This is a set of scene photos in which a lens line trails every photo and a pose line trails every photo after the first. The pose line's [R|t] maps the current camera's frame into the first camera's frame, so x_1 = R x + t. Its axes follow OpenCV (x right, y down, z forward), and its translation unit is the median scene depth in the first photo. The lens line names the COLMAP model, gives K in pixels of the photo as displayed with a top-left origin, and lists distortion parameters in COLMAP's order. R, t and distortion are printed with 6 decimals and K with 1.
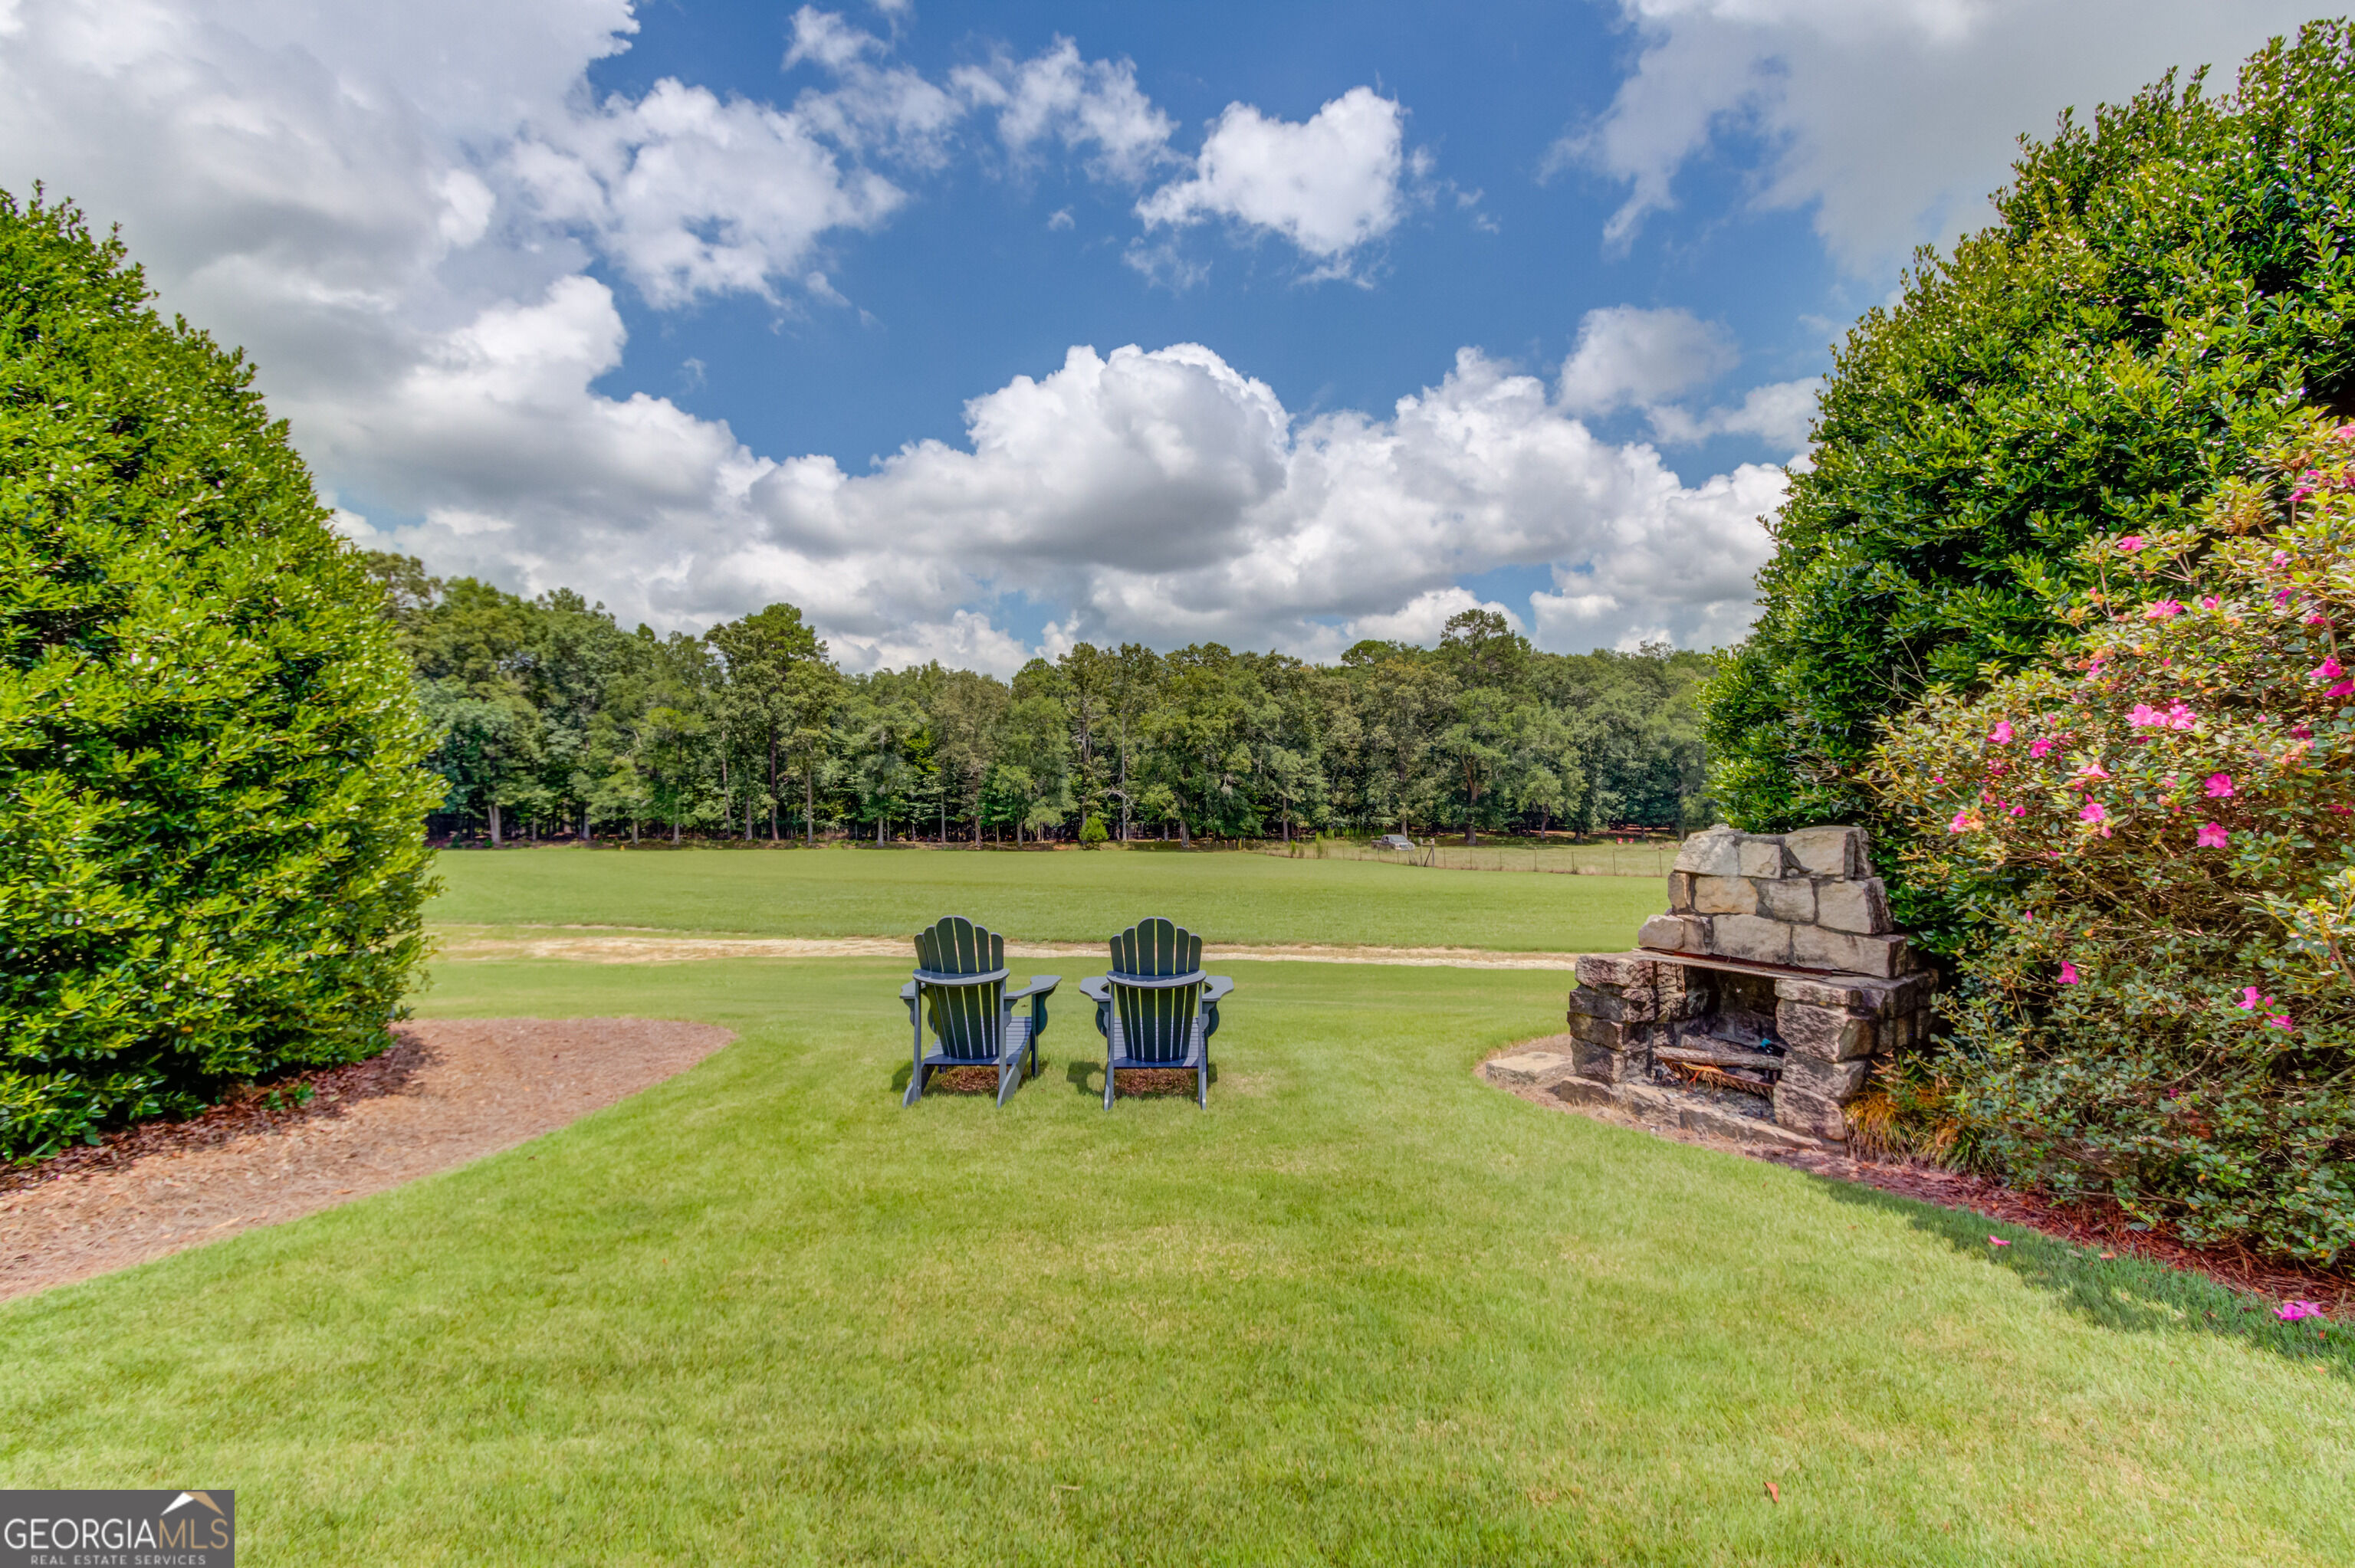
lens RADIAL K [[1063.2, 0, 1170.1], [0, 1063.2, 761.9], [0, 0, 1]] dist [0.003746, 0.008997]
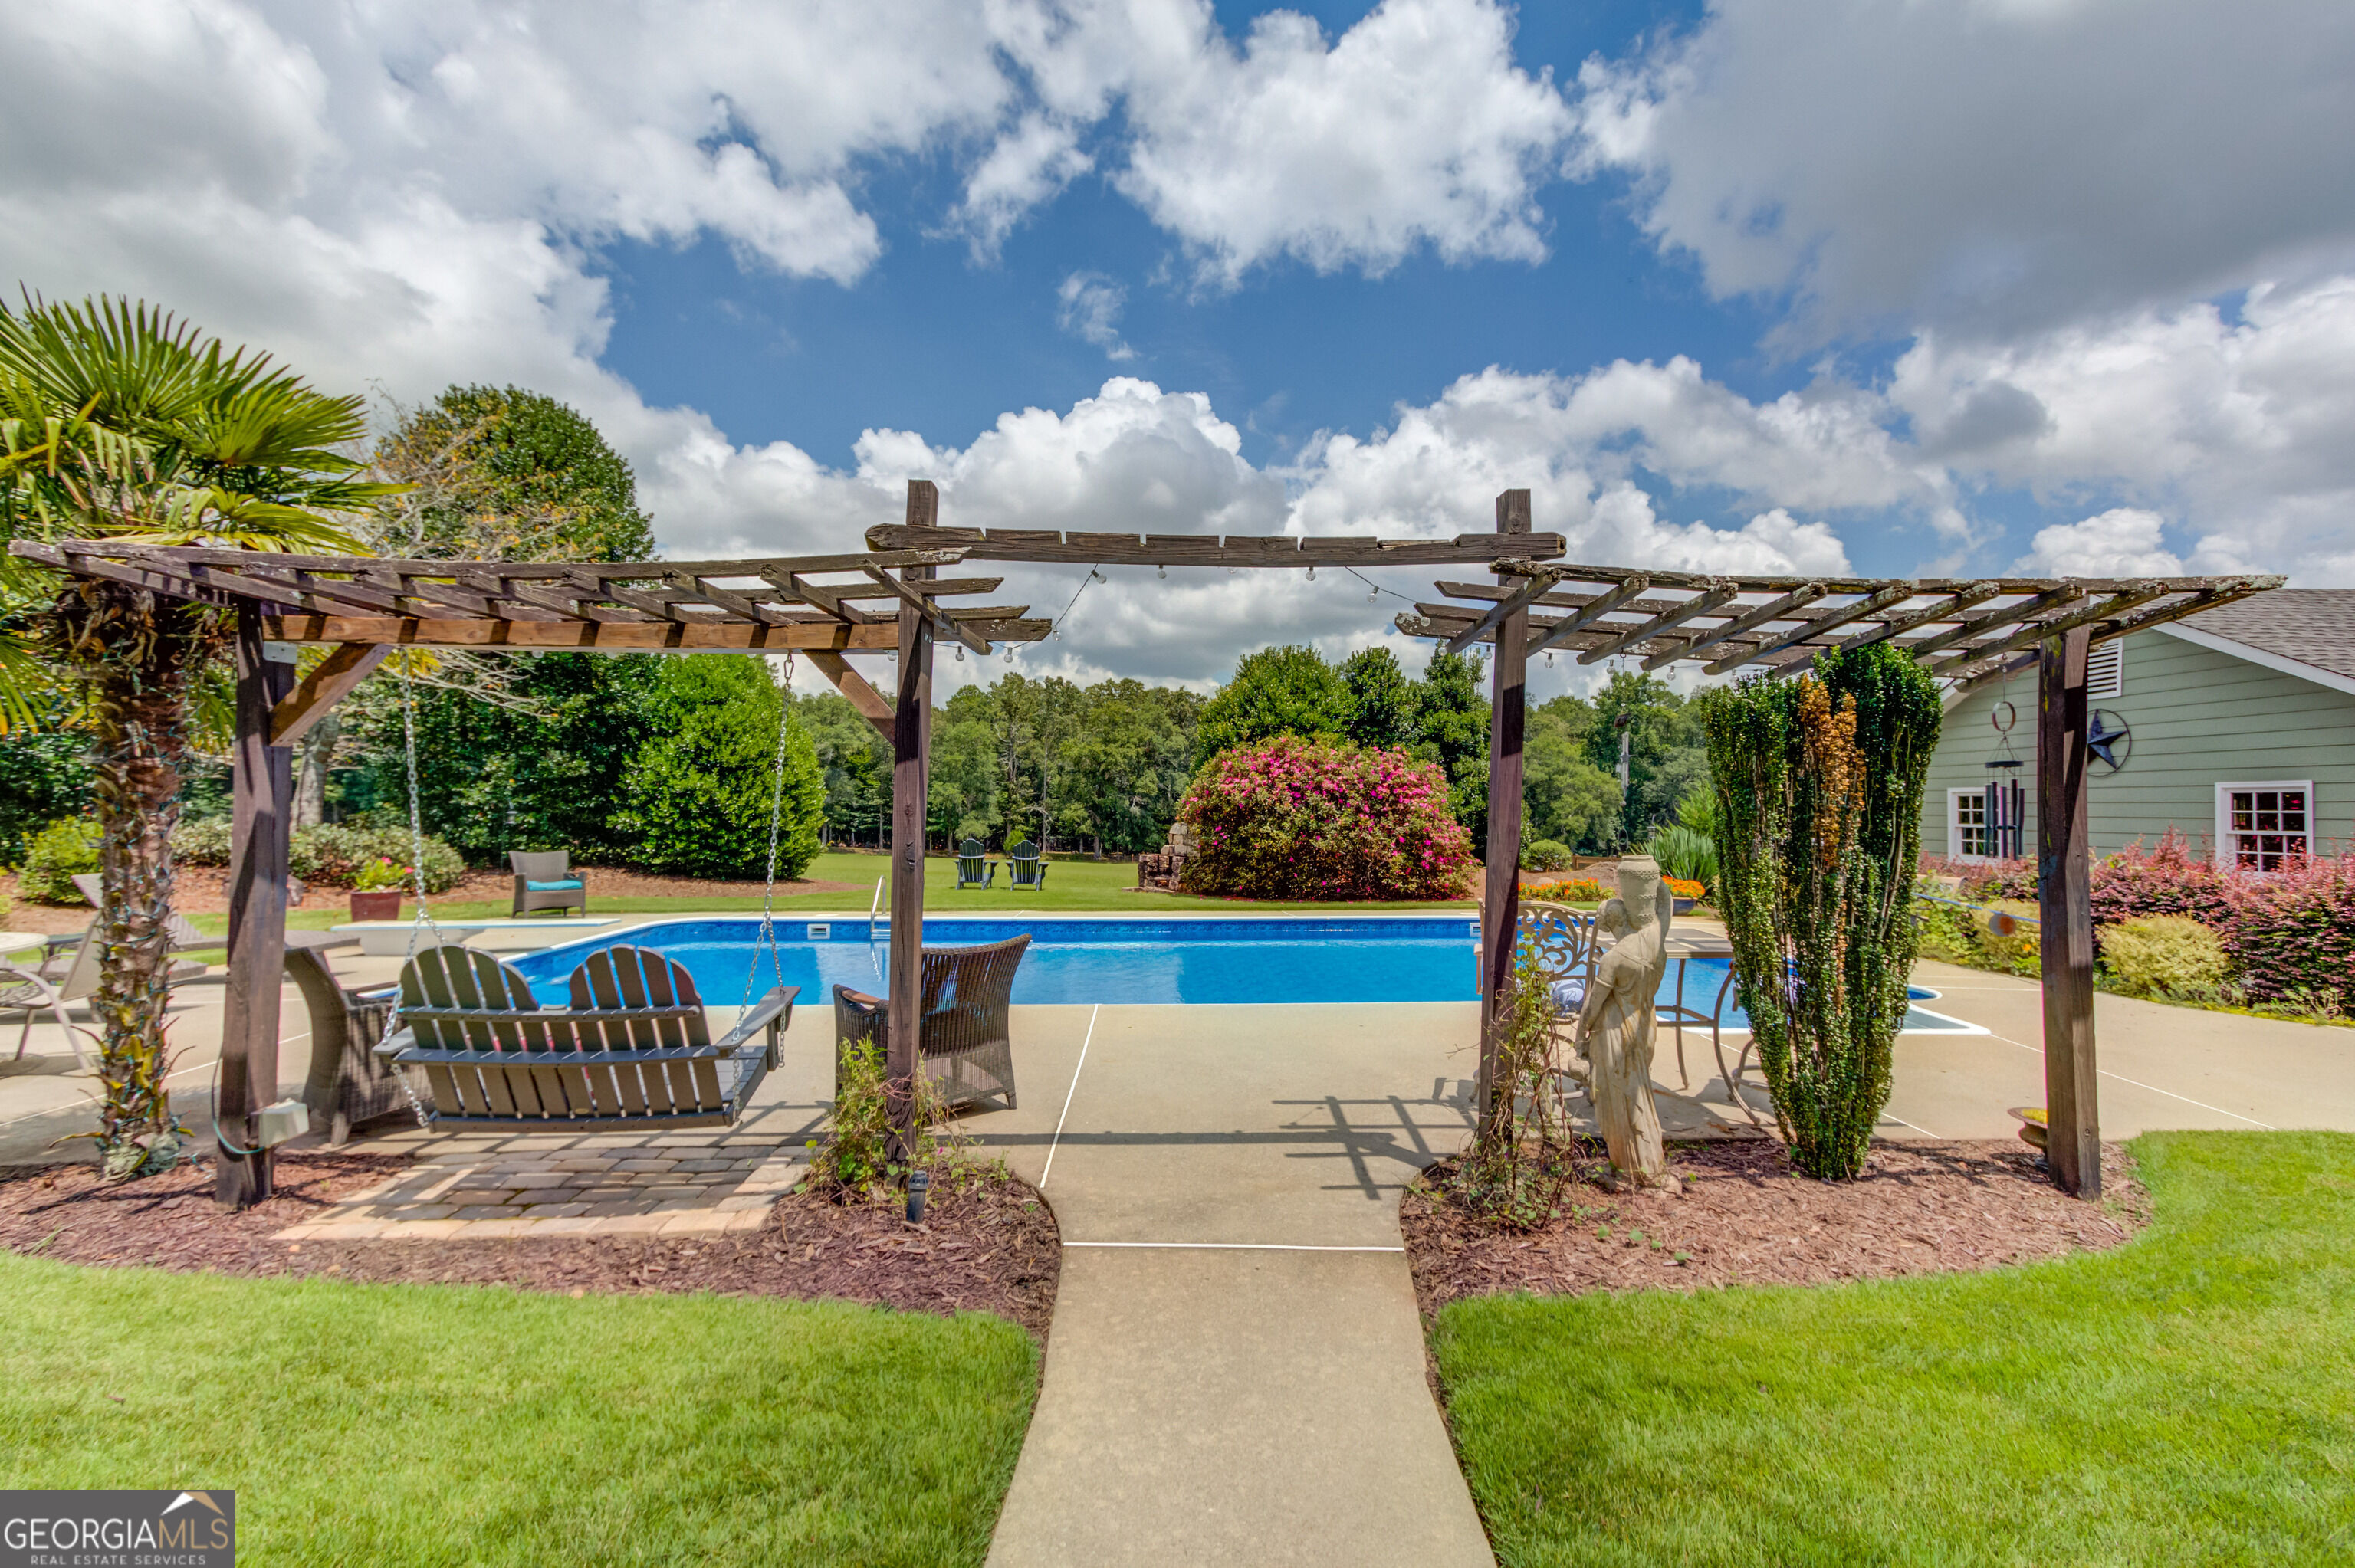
lens RADIAL K [[1063.2, 0, 1180.1], [0, 1063.2, 847.1], [0, 0, 1]] dist [0.003746, 0.008997]
pose [[0.996405, 0.029930, 0.079255, 0.012589], [-0.034718, 0.997610, 0.059736, -0.004043], [-0.077278, -0.062273, 0.995063, -0.150489]]
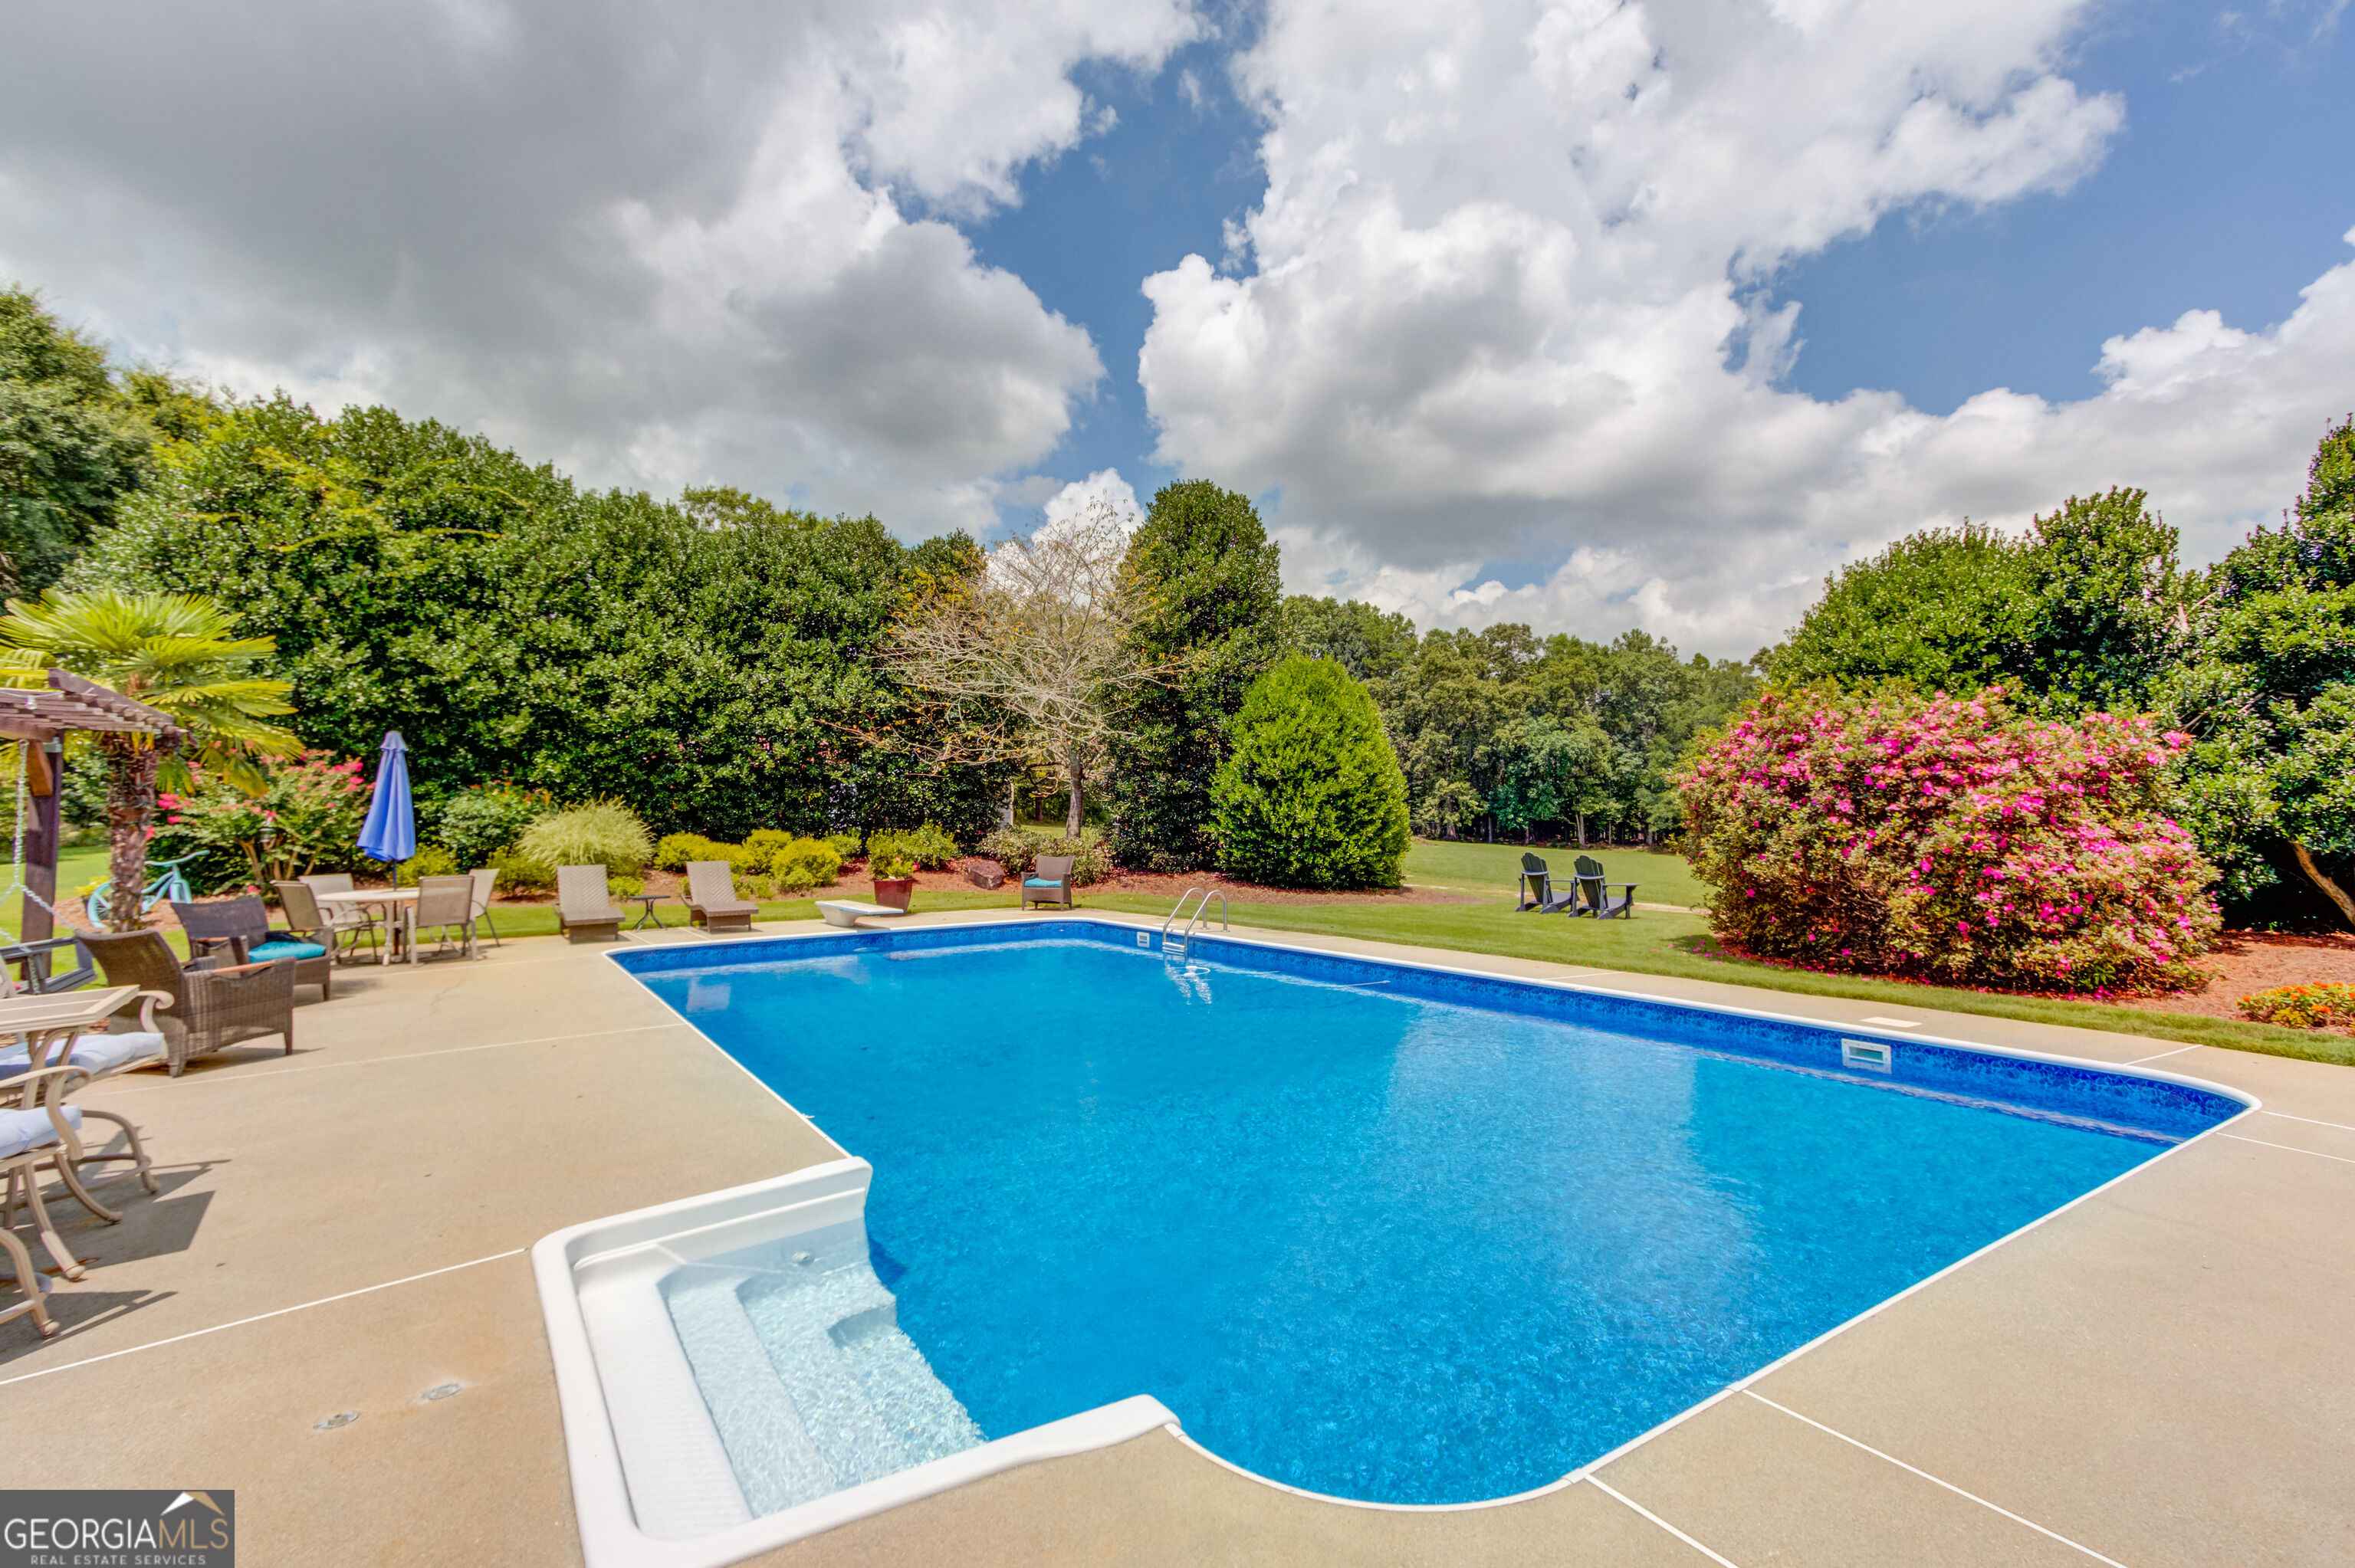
lens RADIAL K [[1063.2, 0, 1201.9], [0, 1063.2, 772.9], [0, 0, 1]] dist [0.003746, 0.008997]
pose [[0.594438, -0.013054, -0.804035, 0.093445], [0.012761, 0.999895, -0.006800, -0.004162], [0.804040, -0.006218, 0.594543, -0.086950]]
